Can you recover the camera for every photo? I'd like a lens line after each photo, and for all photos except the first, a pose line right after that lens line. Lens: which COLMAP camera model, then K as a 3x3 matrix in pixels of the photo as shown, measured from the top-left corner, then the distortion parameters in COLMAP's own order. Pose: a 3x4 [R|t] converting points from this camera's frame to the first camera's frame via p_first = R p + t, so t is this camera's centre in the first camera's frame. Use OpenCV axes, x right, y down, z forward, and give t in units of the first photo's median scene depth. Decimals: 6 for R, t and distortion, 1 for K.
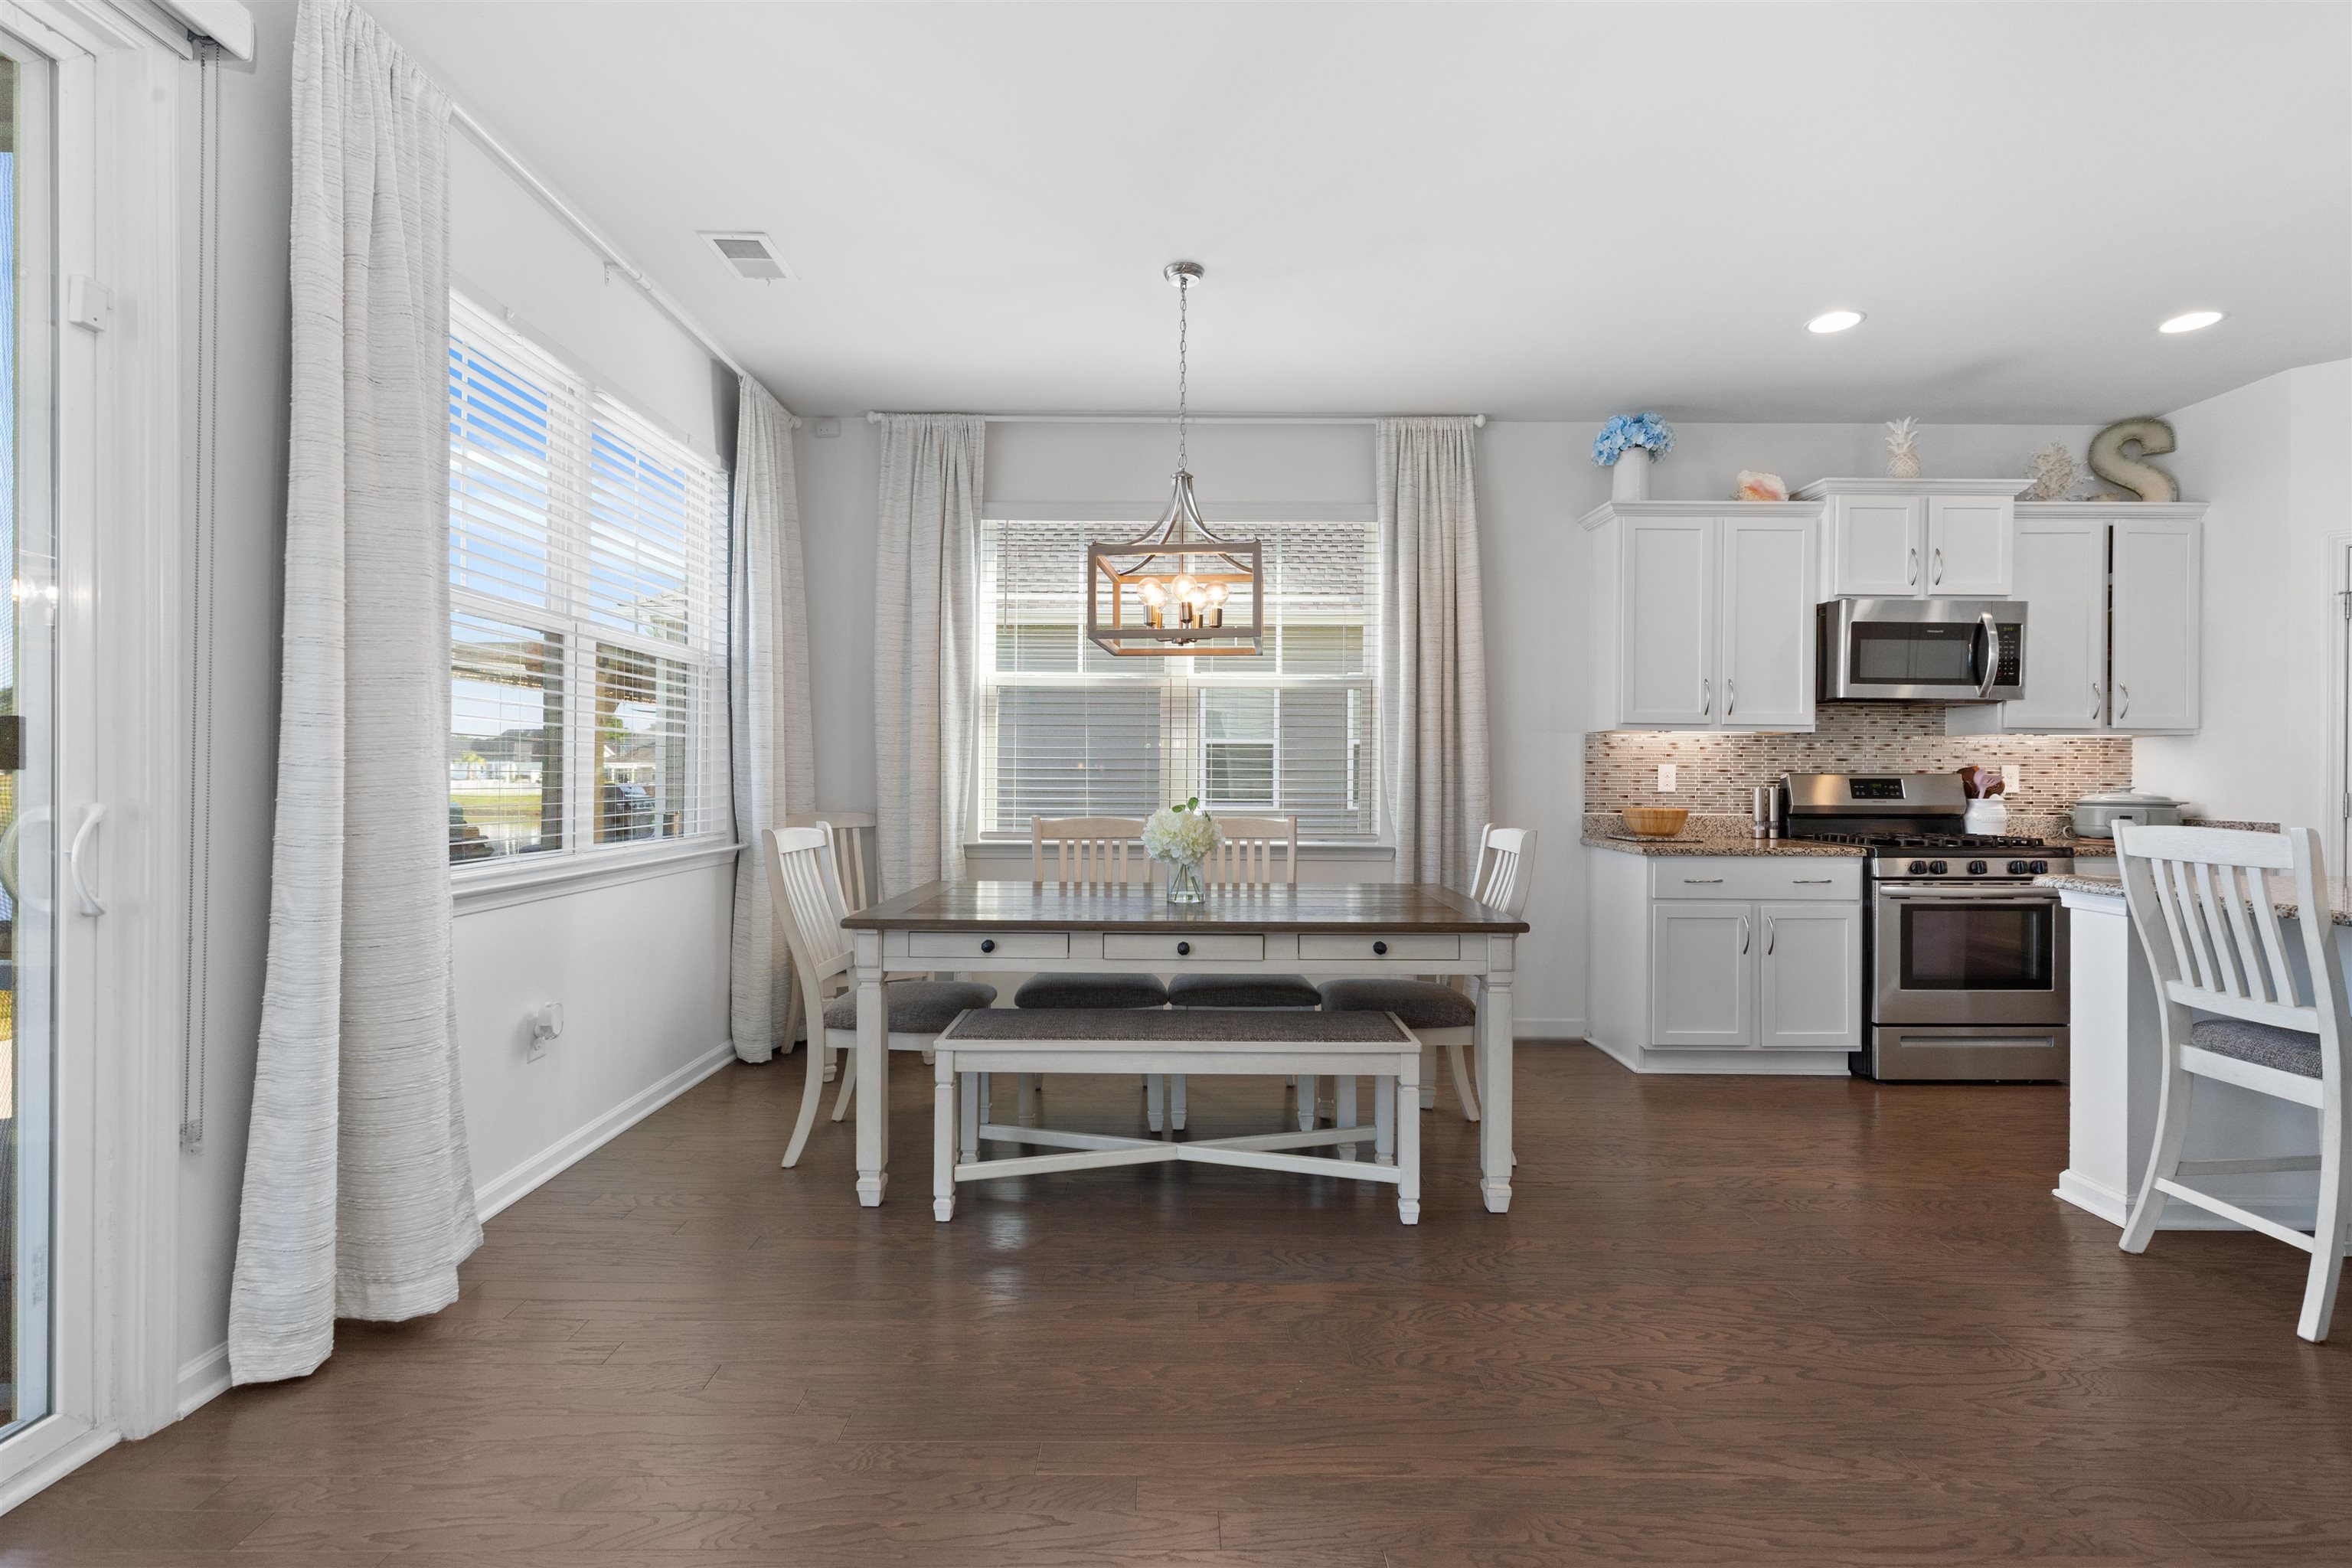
lens RADIAL K [[1057.5, 0, 1172.1], [0, 1057.5, 775.3], [0, 0, 1]] dist [-0.000532, 0.001619]
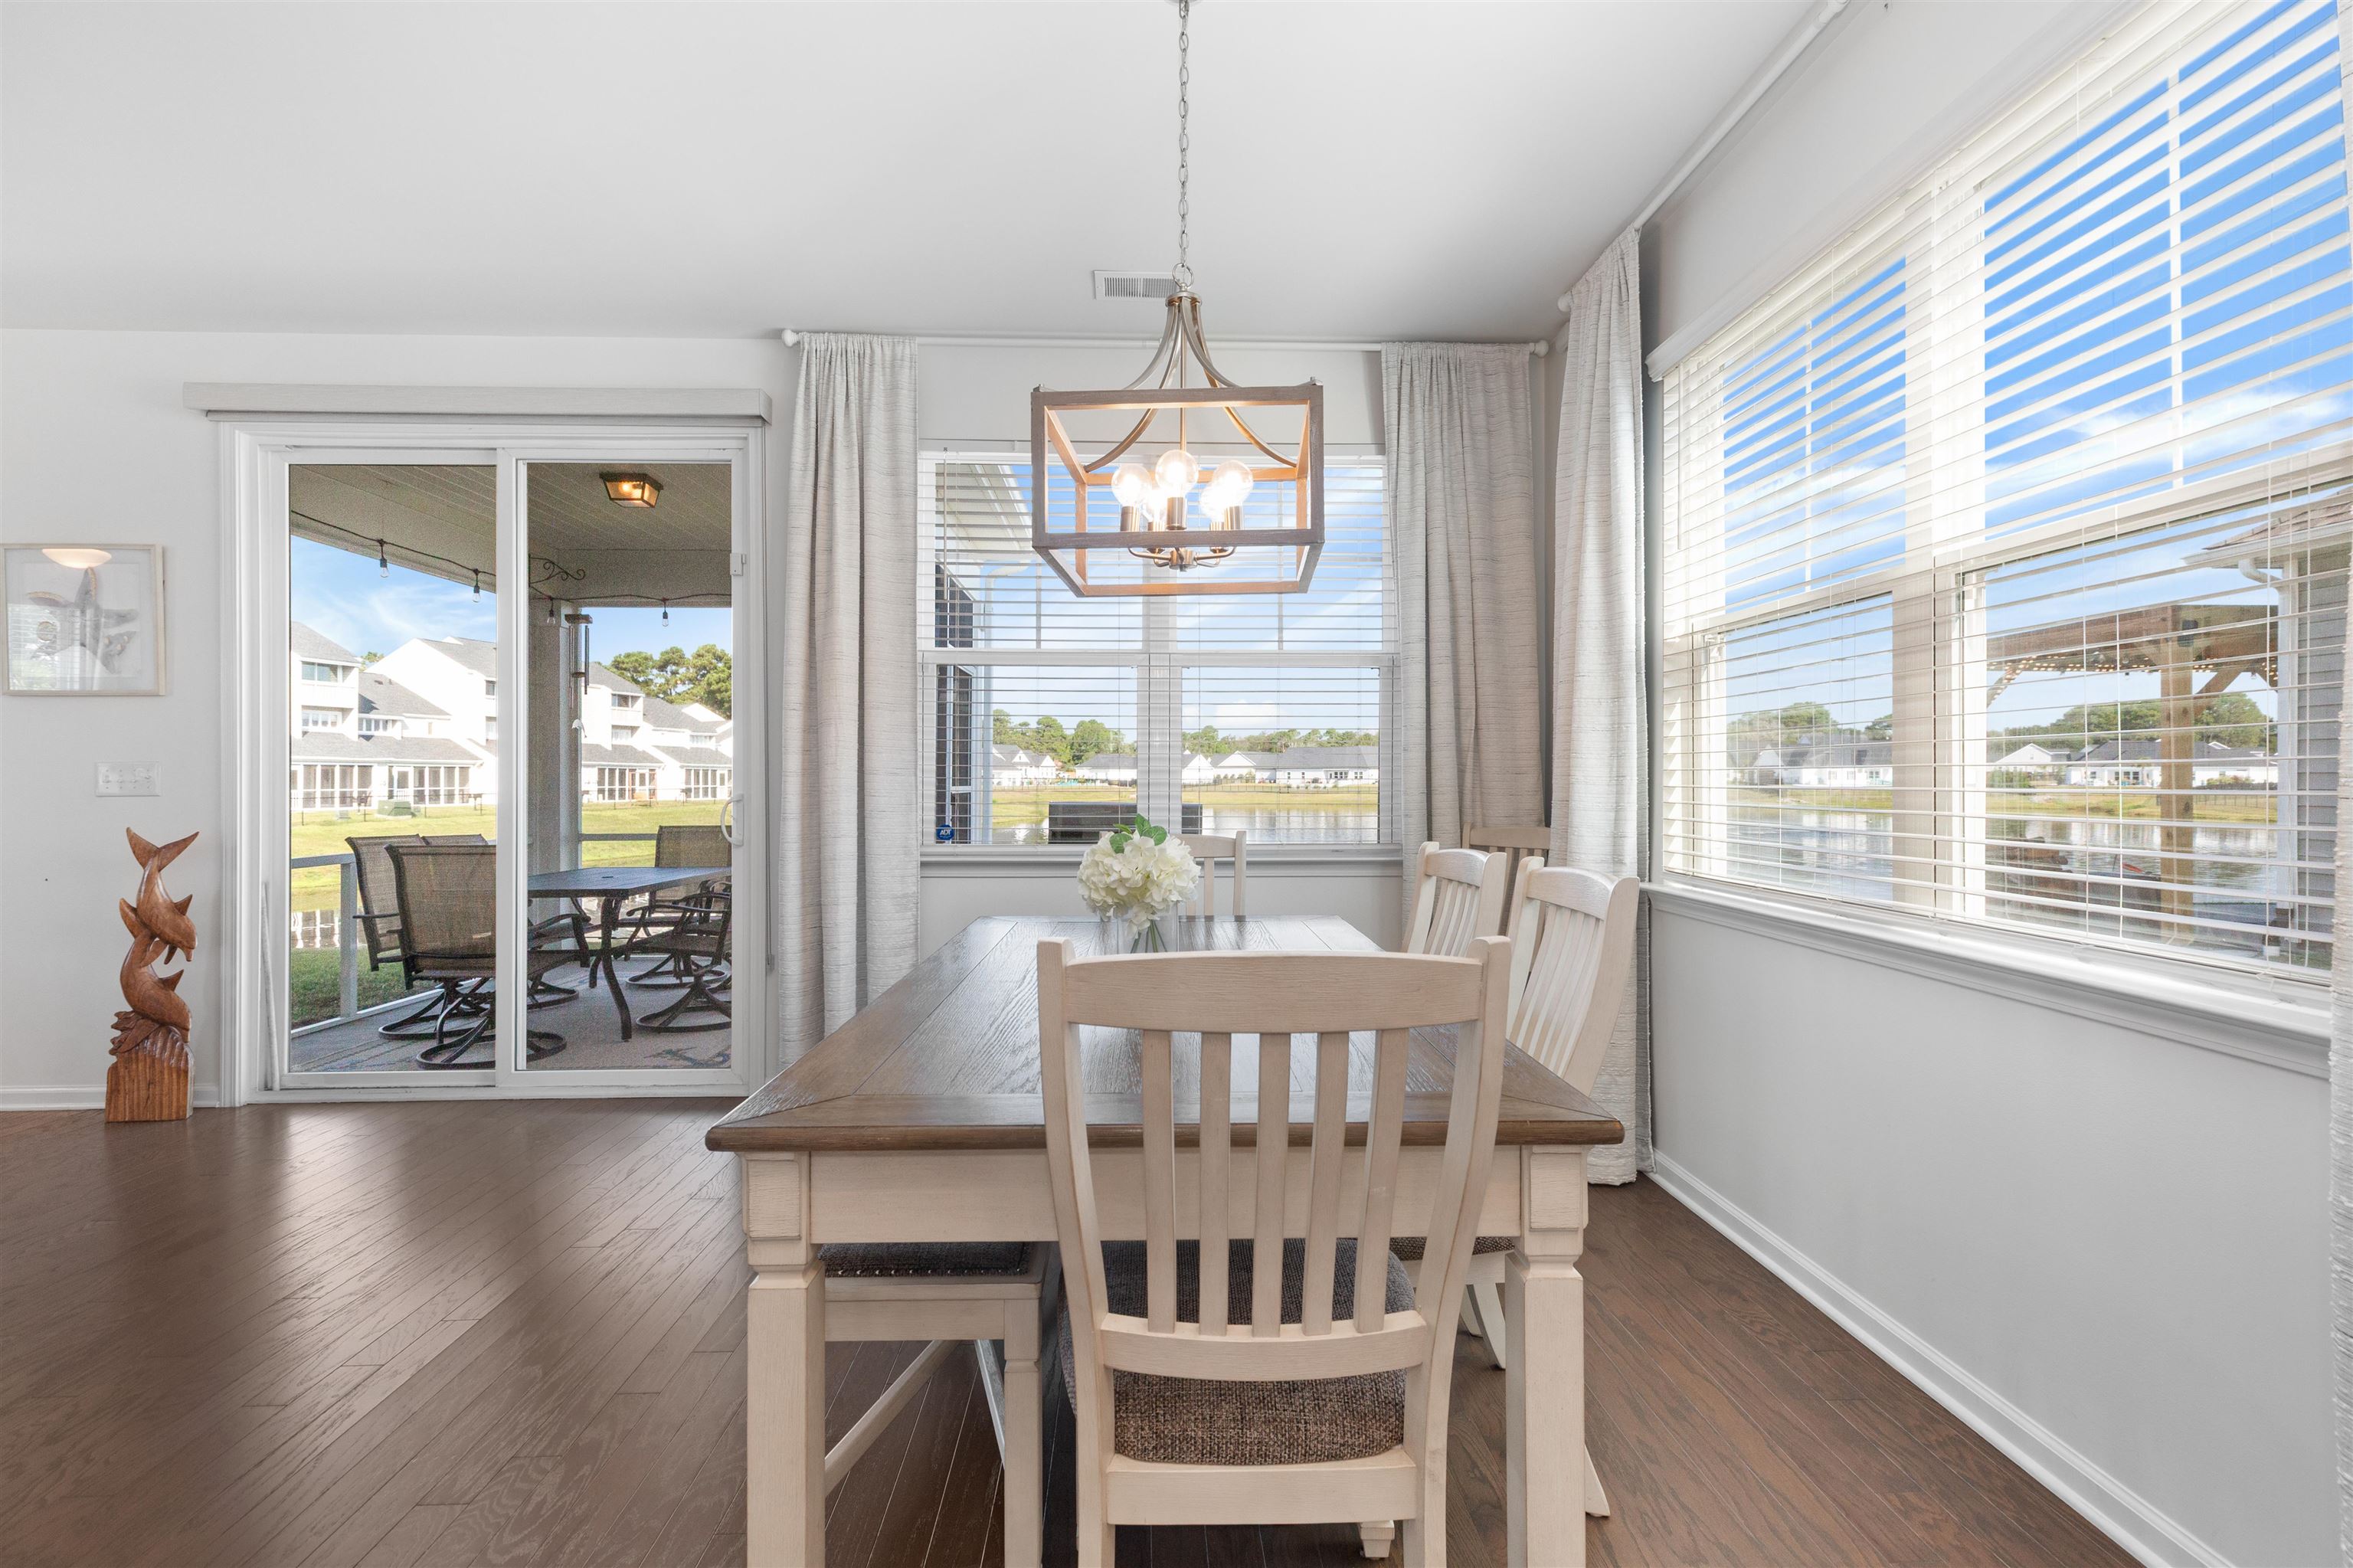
lens RADIAL K [[1060.4, 0, 1173.2], [0, 1060.4, 769.8], [0, 0, 1]] dist [0.003835, 0.000473]
pose [[0.033555, -0.014230, -0.999336, 0.475162], [-0.001652, 0.999896, -0.014294, 0.003065], [0.999436, 0.002131, 0.033528, 0.732331]]
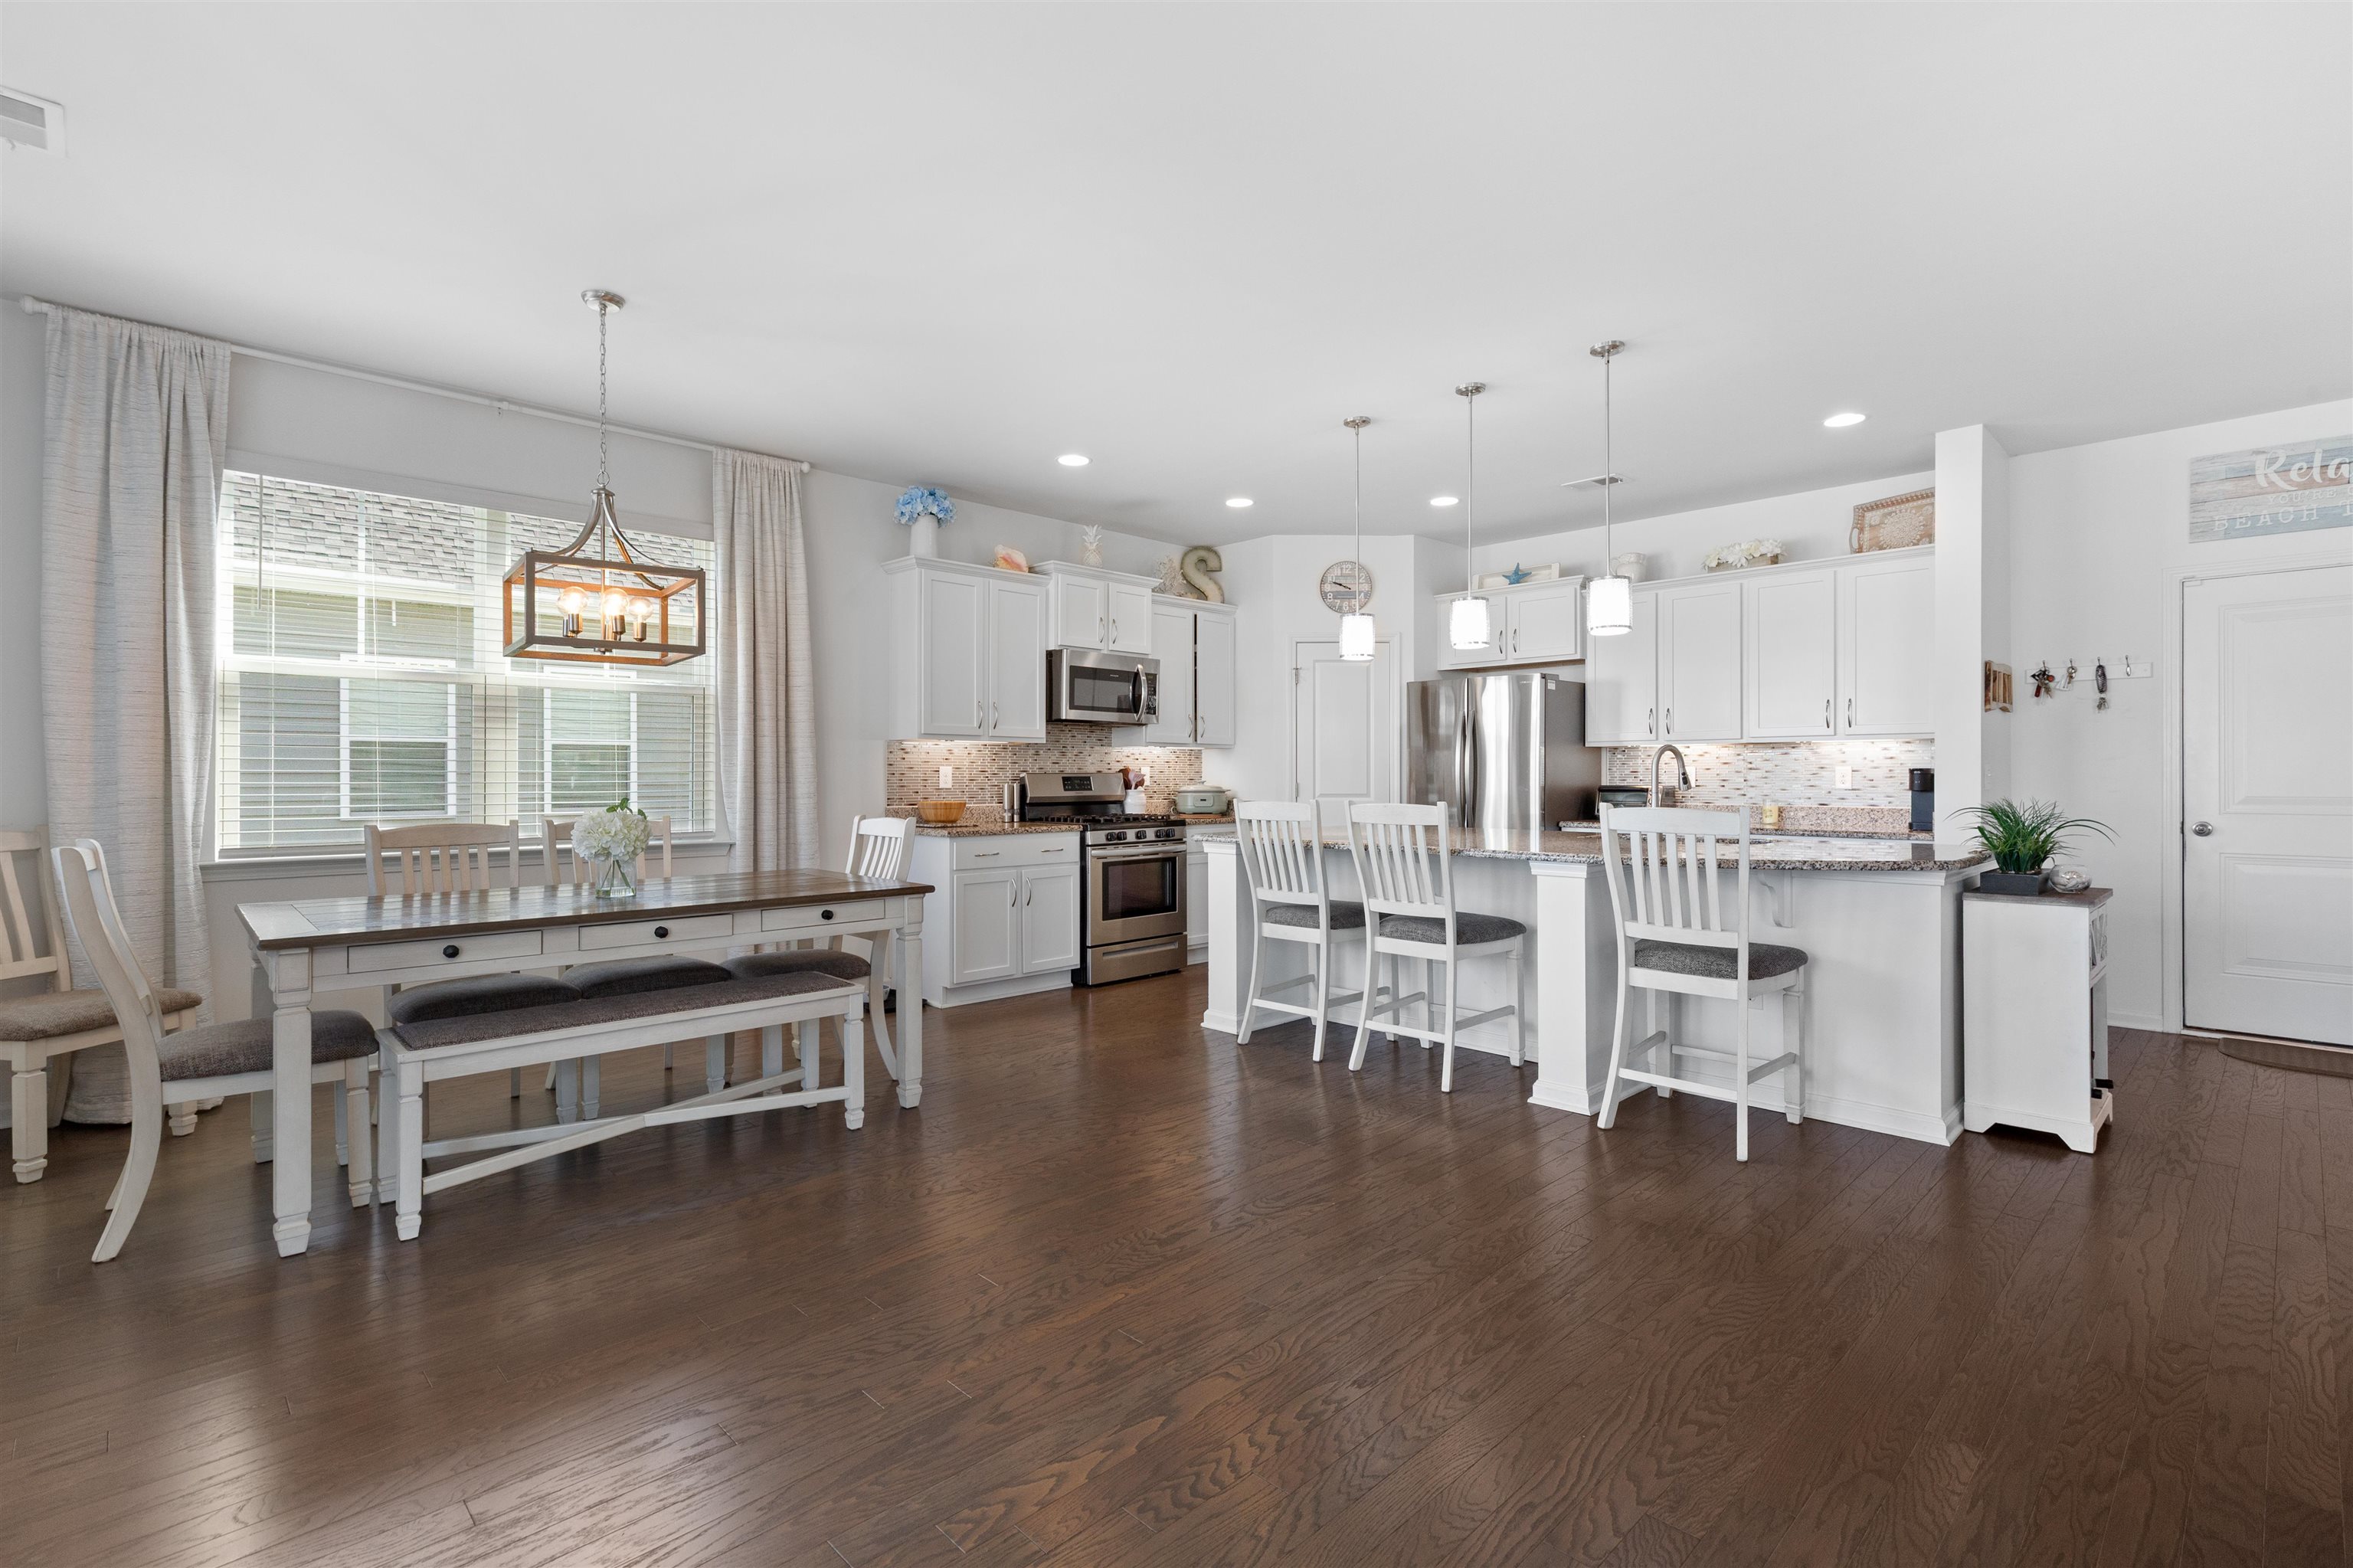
lens RADIAL K [[1076.2, 0, 1172.7], [0, 1076.2, 773.7], [0, 0, 1]] dist [0.004965, 0.000081]
pose [[0.718748, -0.004987, 0.695253, -0.248113], [0.006653, 0.999978, 0.000295, -0.000102], [-0.695239, 0.004414, 0.718765, -0.122352]]
